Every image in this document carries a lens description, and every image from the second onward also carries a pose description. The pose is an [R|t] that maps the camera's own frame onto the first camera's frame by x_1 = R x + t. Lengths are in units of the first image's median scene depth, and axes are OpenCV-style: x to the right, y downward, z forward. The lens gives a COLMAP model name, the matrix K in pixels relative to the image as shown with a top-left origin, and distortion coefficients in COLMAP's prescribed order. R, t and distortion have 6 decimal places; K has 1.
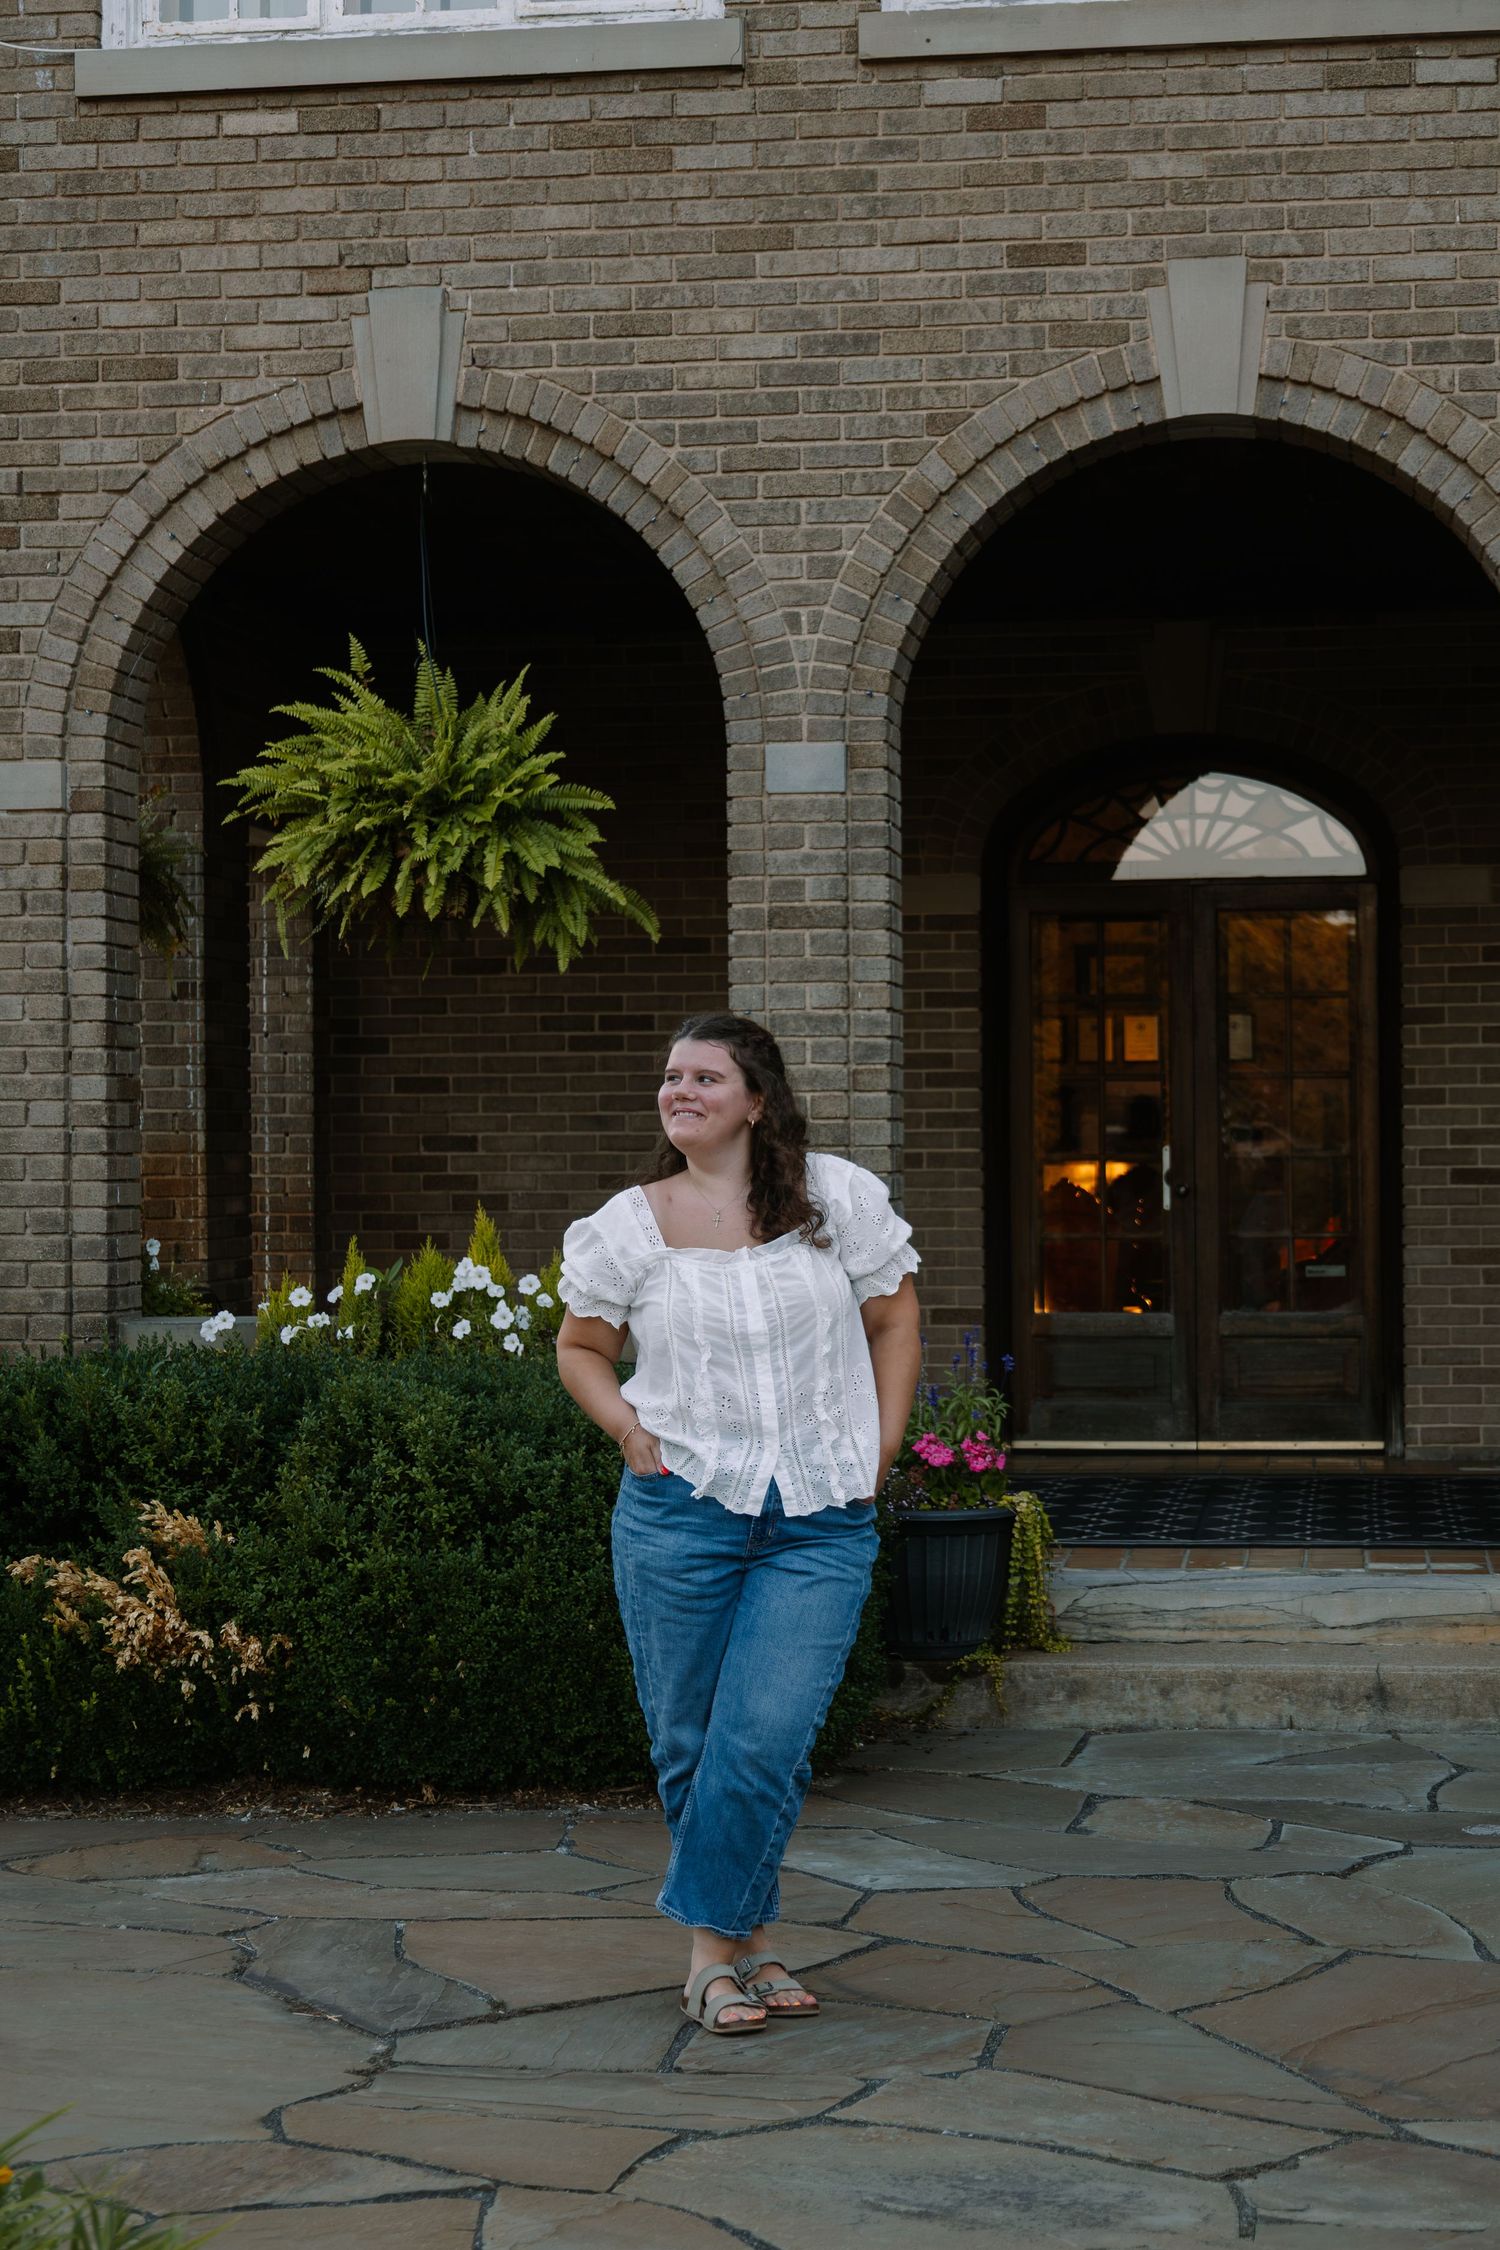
lens RADIAL K [[4064.3, 0, 747.6], [0, 4064.3, 1137.5], [0, 0, 1]] dist [0.597384, 0.000000]
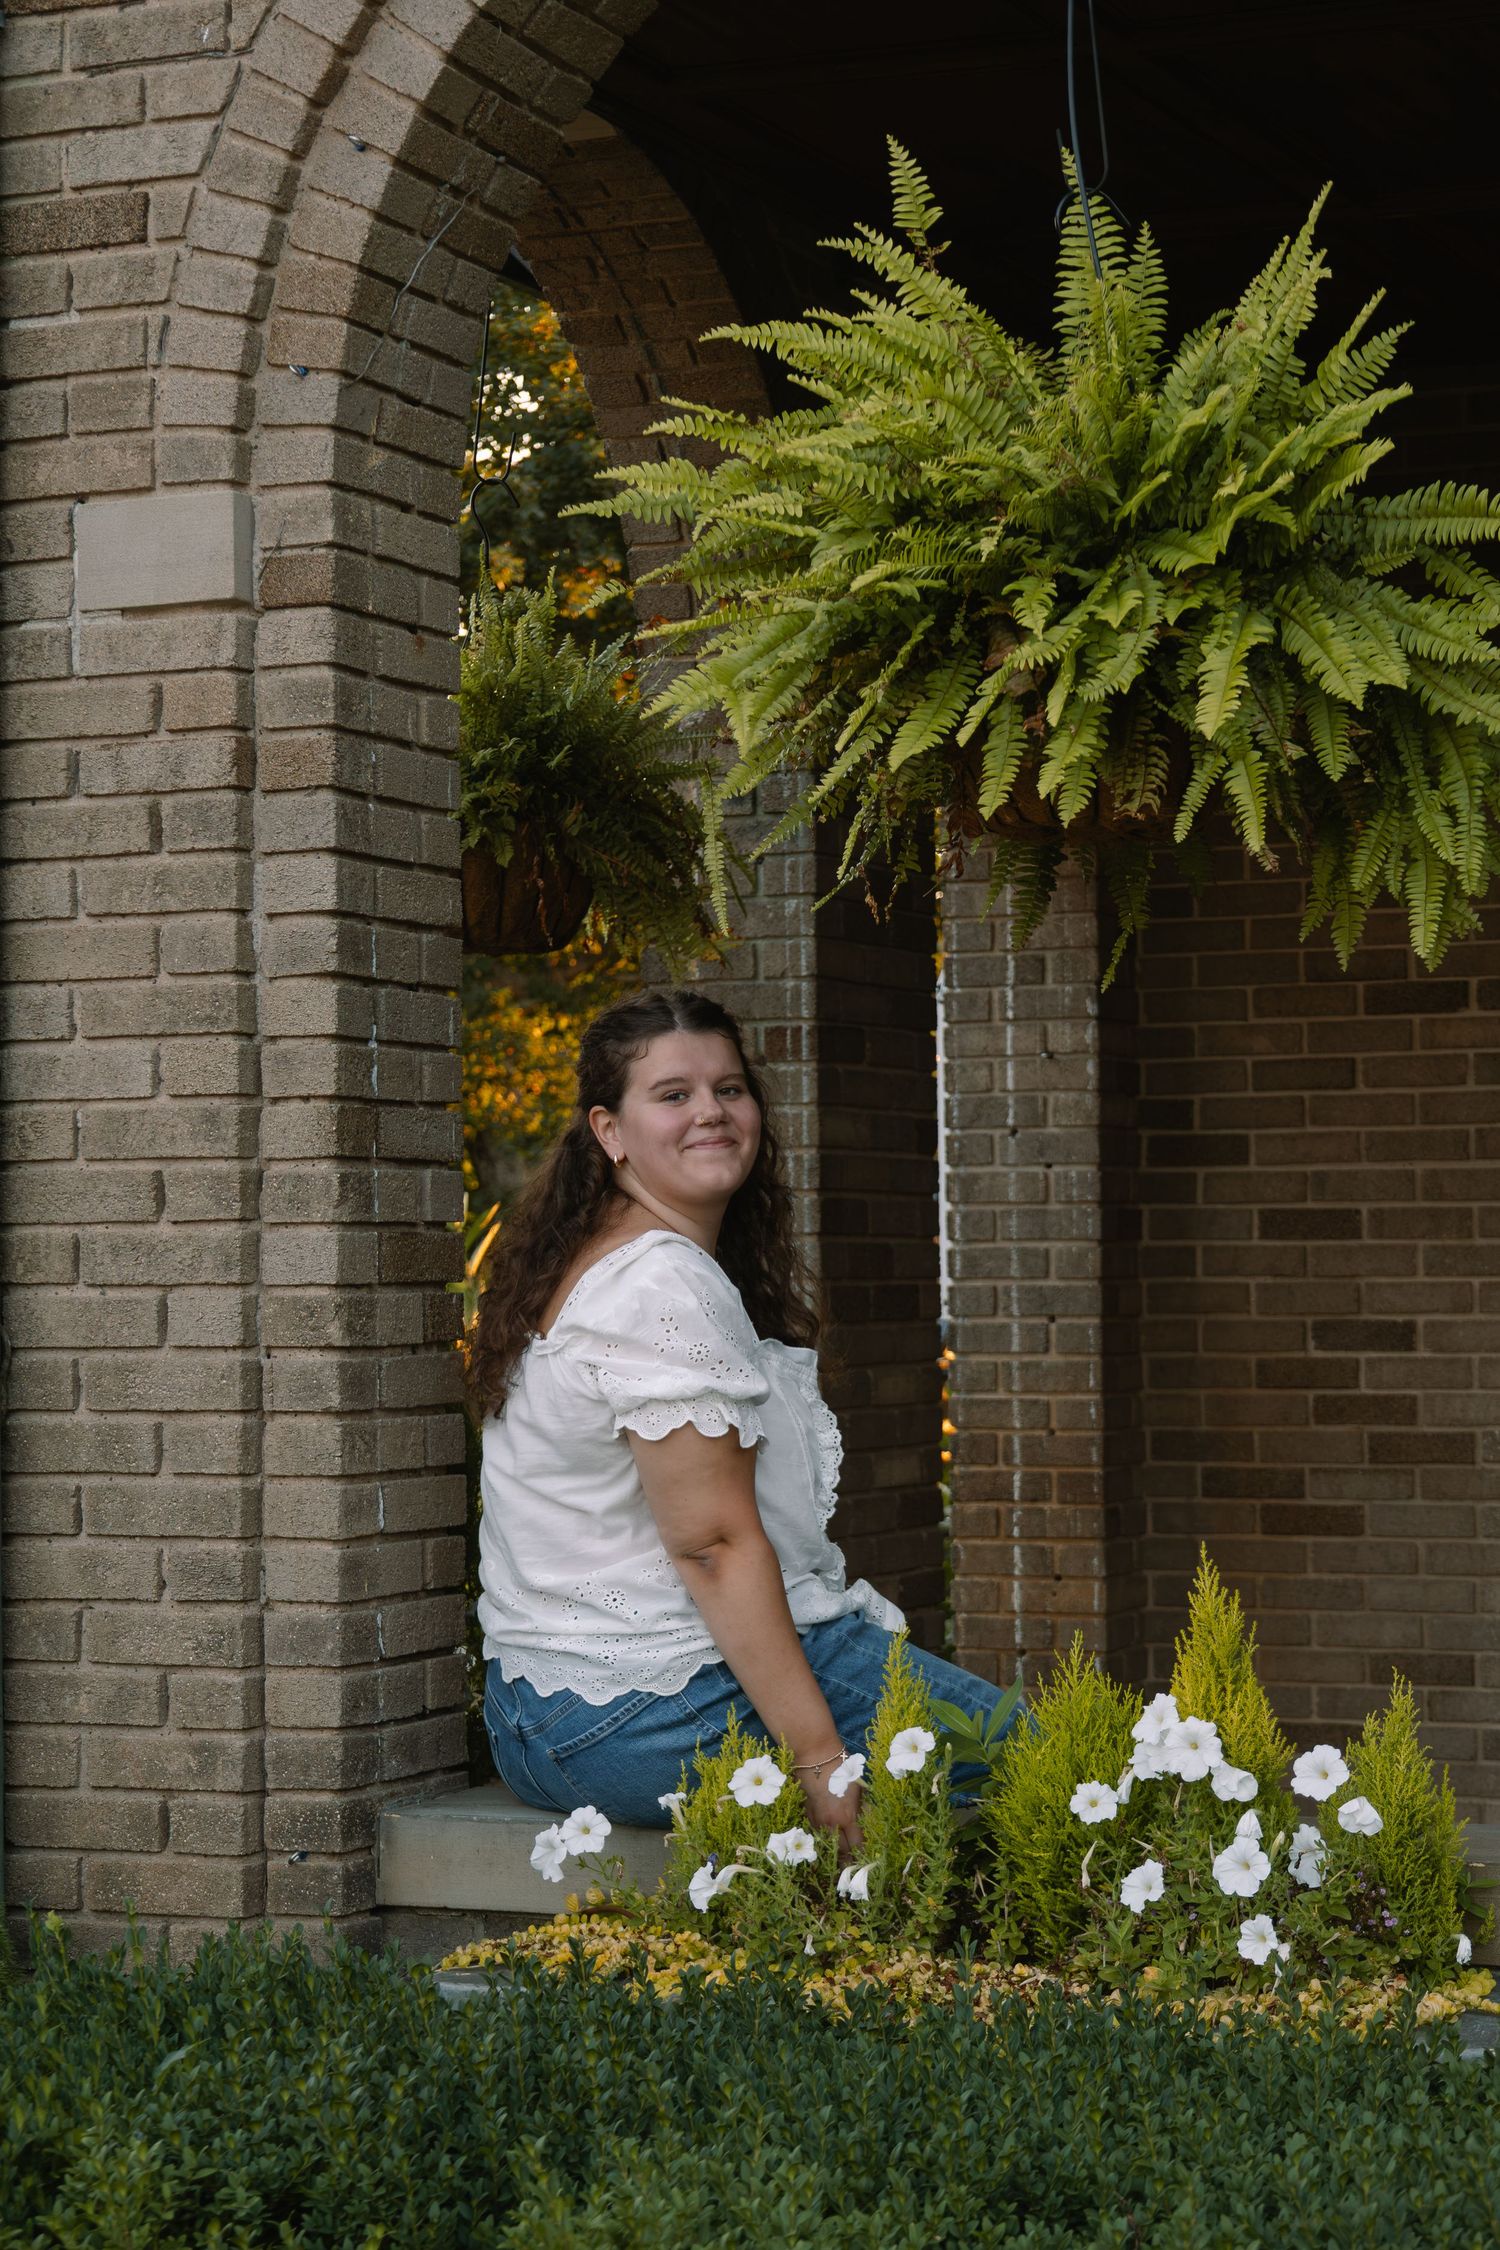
lens RADIAL K [[4659.7, 0, 751.2], [0, 4659.7, 1125.1], [0, 0, 1]] dist [-0.047390, 0.000000]
pose [[0.966342, -0.008619, -0.257118, 0.007287], [0.001311, 0.999591, -0.028582, -0.011885], [0.257259, 0.027283, 0.965957, 0.554610]]
